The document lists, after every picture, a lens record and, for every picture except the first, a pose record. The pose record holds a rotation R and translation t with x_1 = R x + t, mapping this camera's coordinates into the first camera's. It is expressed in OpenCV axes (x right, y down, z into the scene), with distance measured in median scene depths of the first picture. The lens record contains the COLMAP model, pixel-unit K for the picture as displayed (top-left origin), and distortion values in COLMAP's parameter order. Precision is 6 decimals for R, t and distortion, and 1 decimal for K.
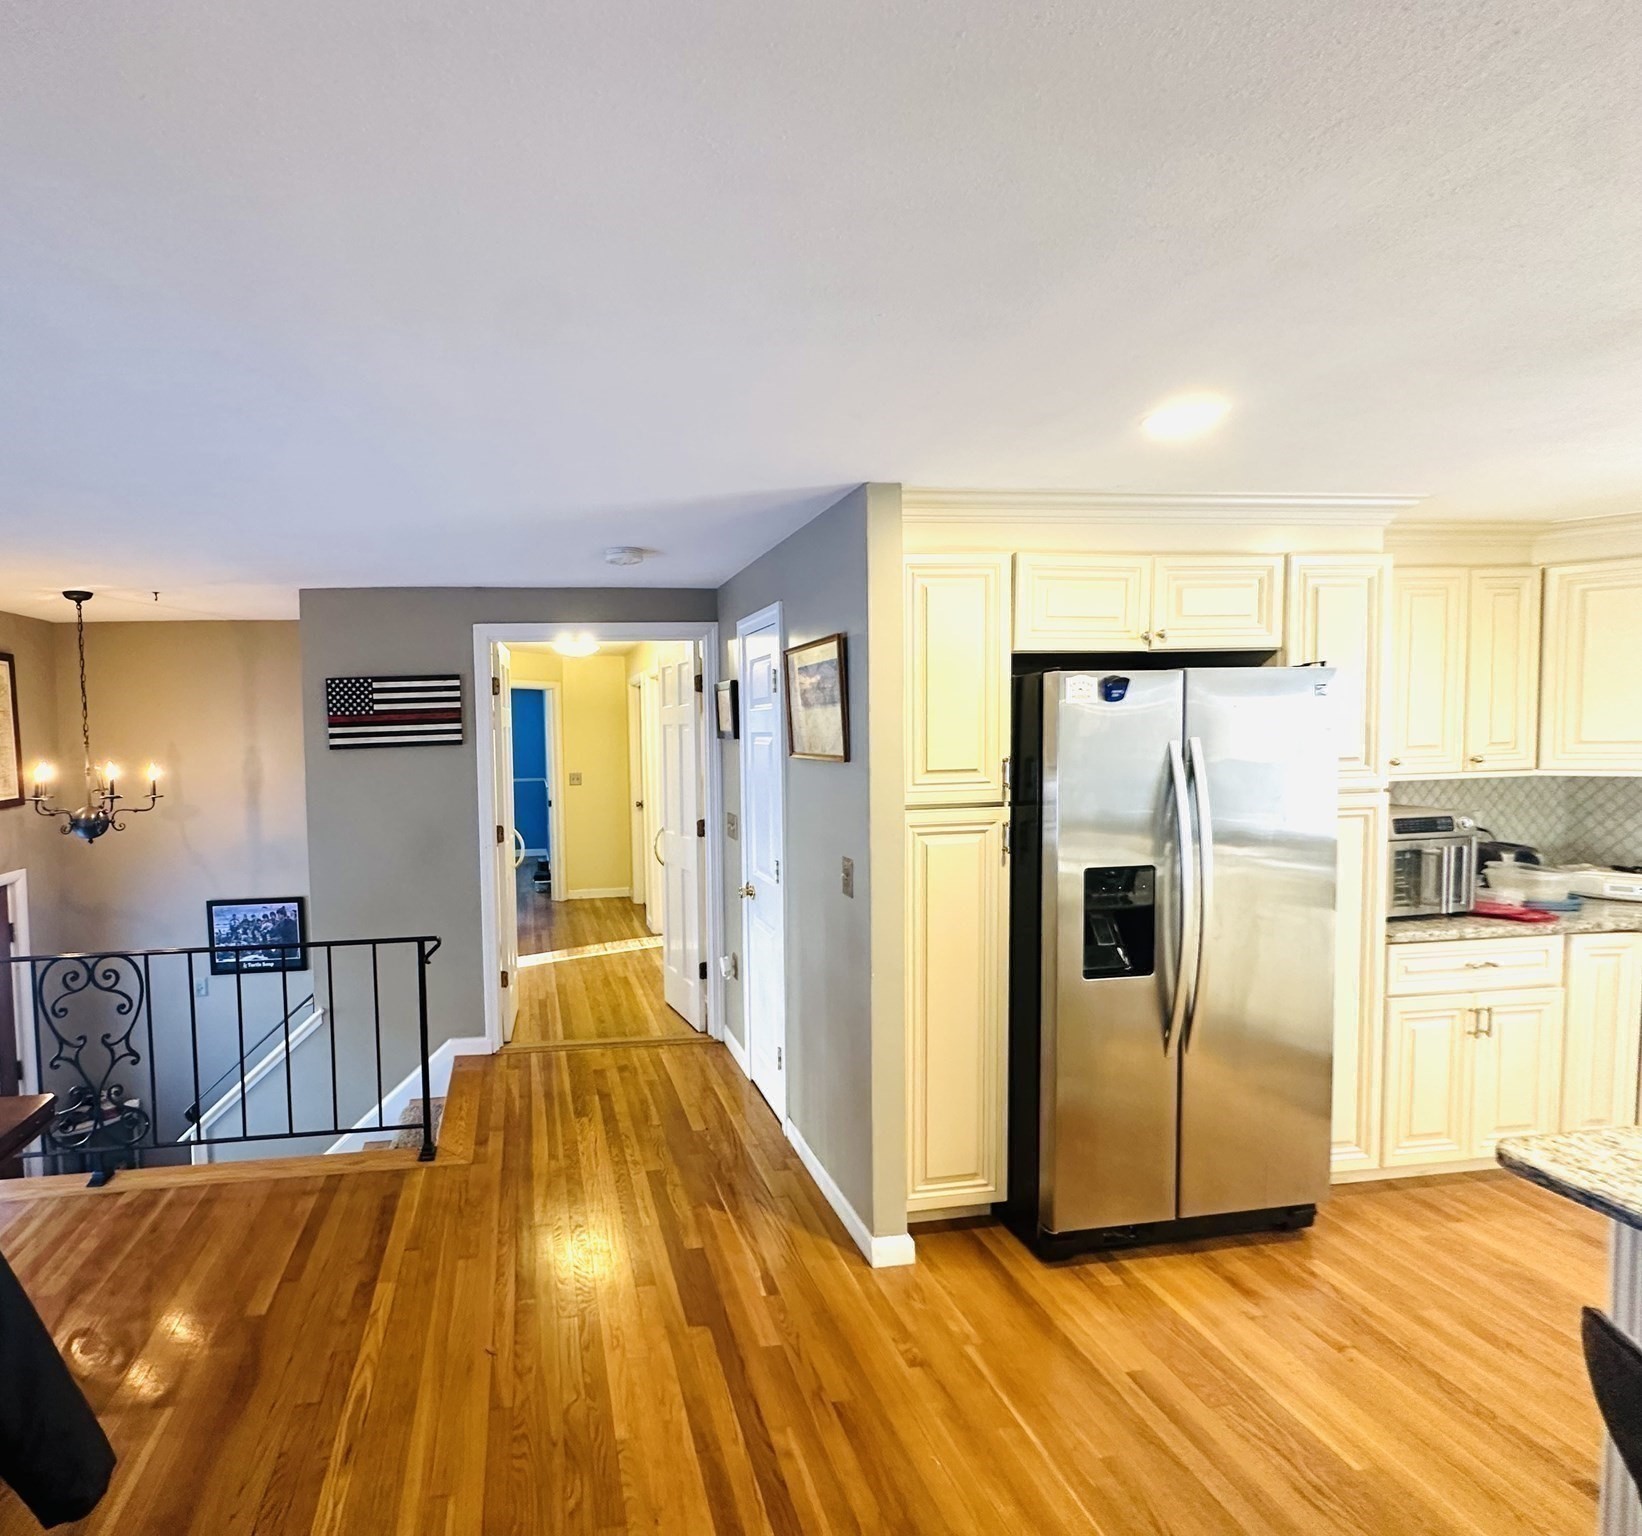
lens RADIAL K [[621.4, 0, 821.0], [0, 621.4, 768.0], [0, 0, 1]] dist [0.001619, 0.000399]
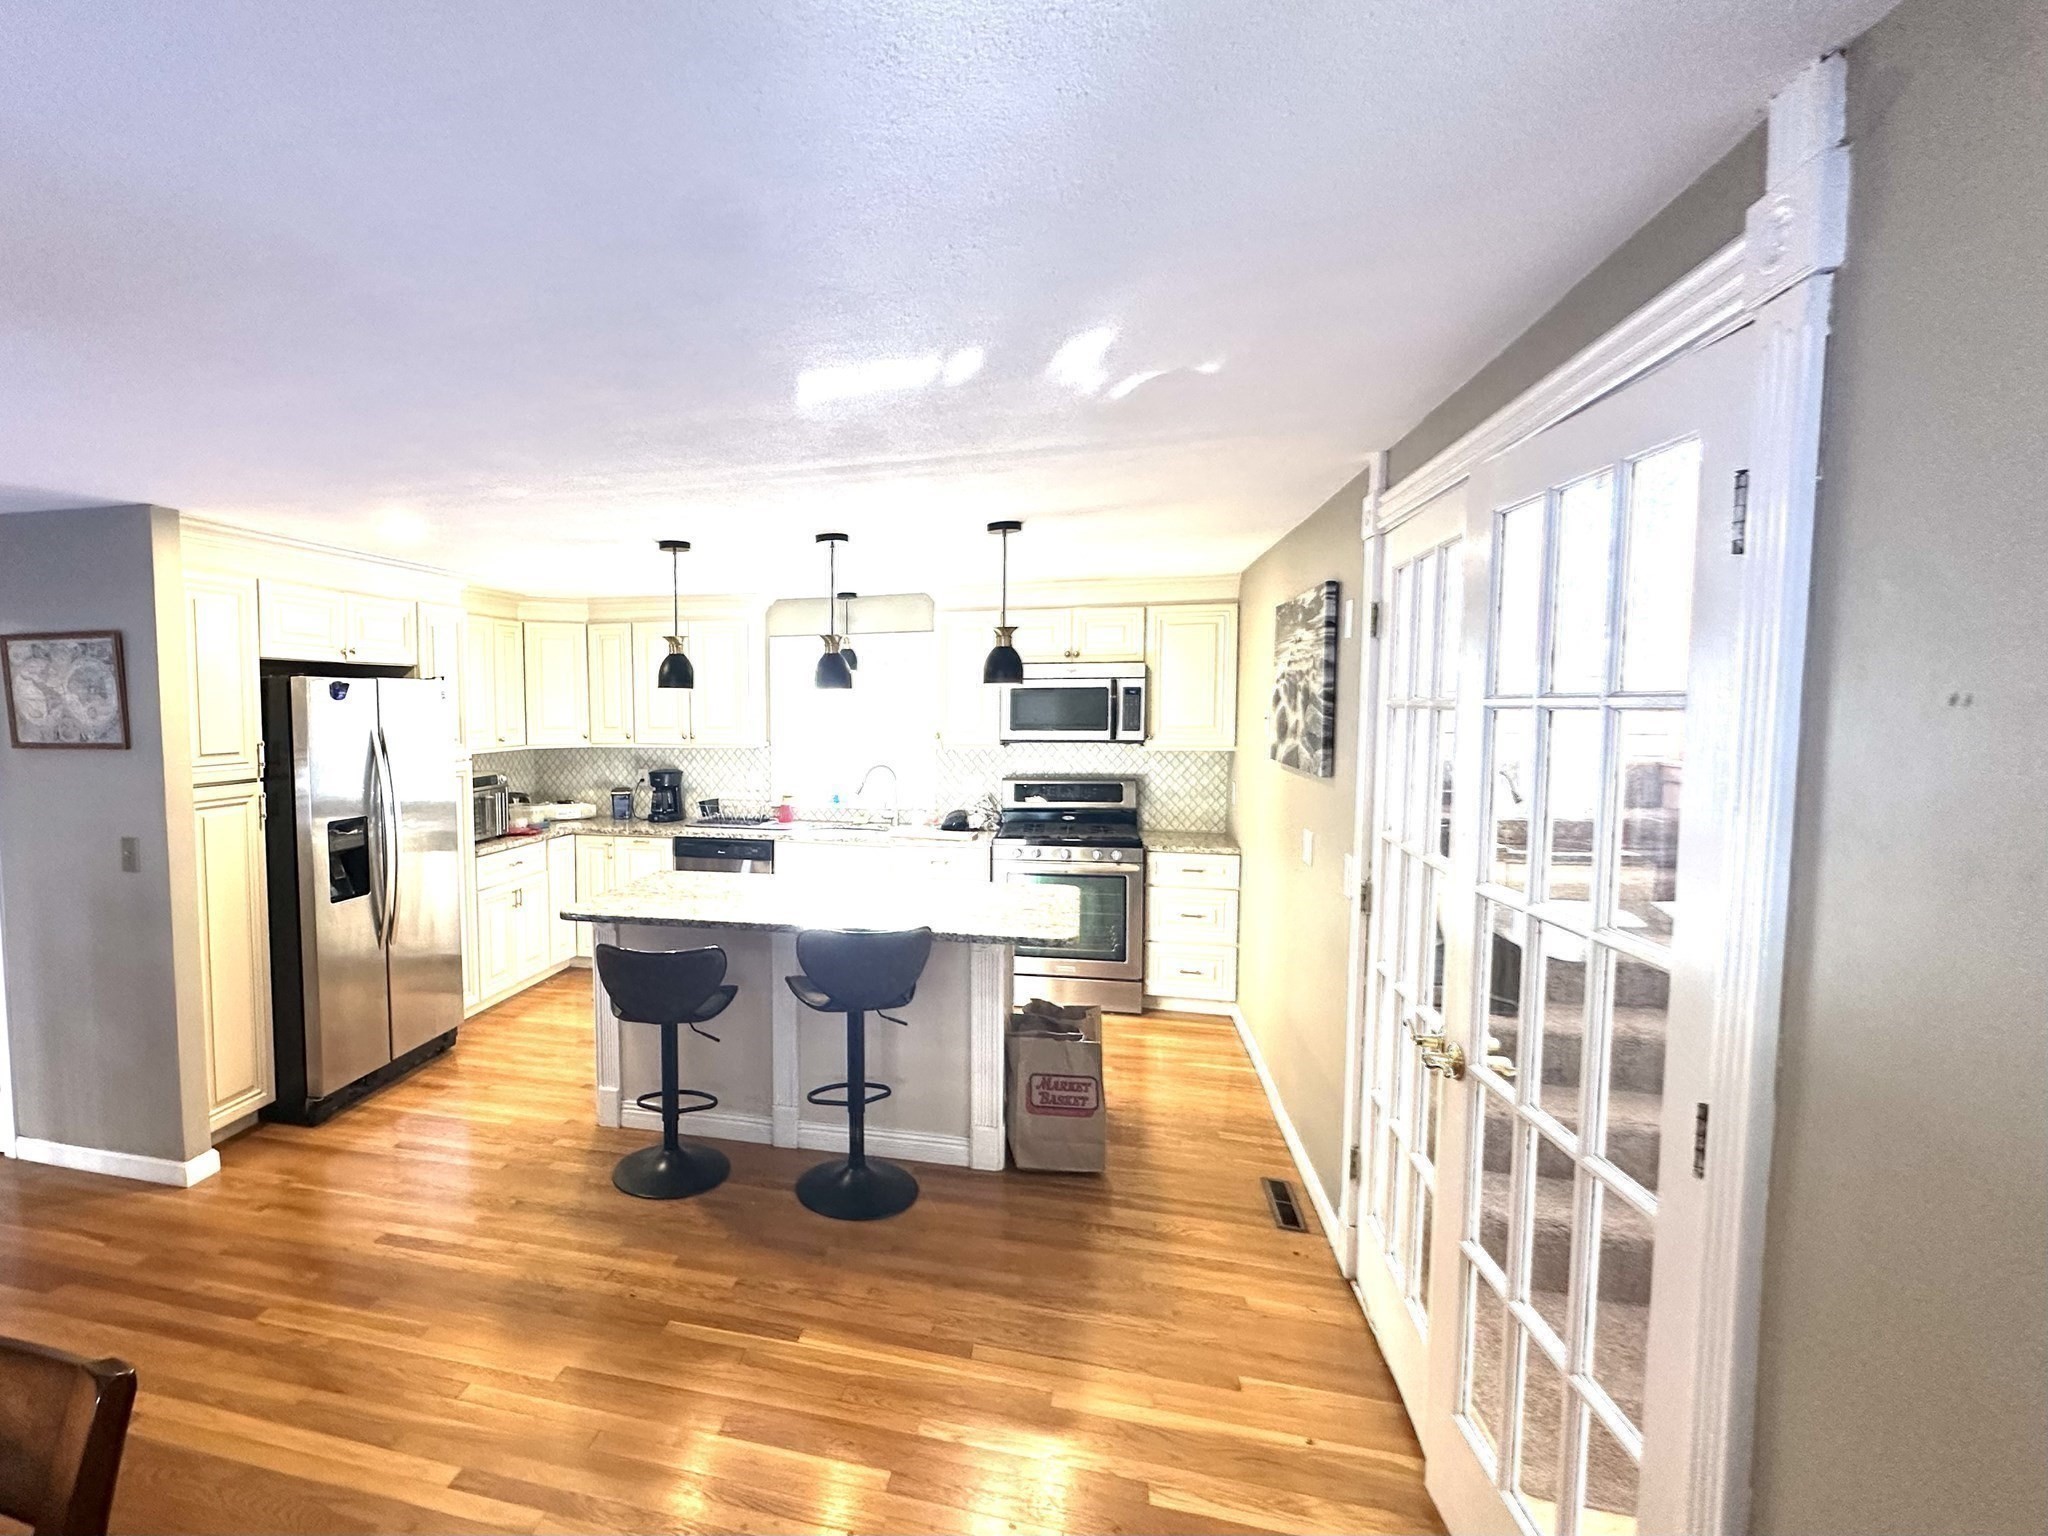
lens RADIAL K [[813.4, 0, 1024.0], [0, 813.4, 768.0], [0, 0, 1]] dist [-0.000733, -0.000180]
pose [[0.082757, -0.048297, 0.995399, -1.173326], [0.029788, 0.998499, 0.045971, 0.005155], [-0.996124, 0.025846, 0.084071, -0.646298]]
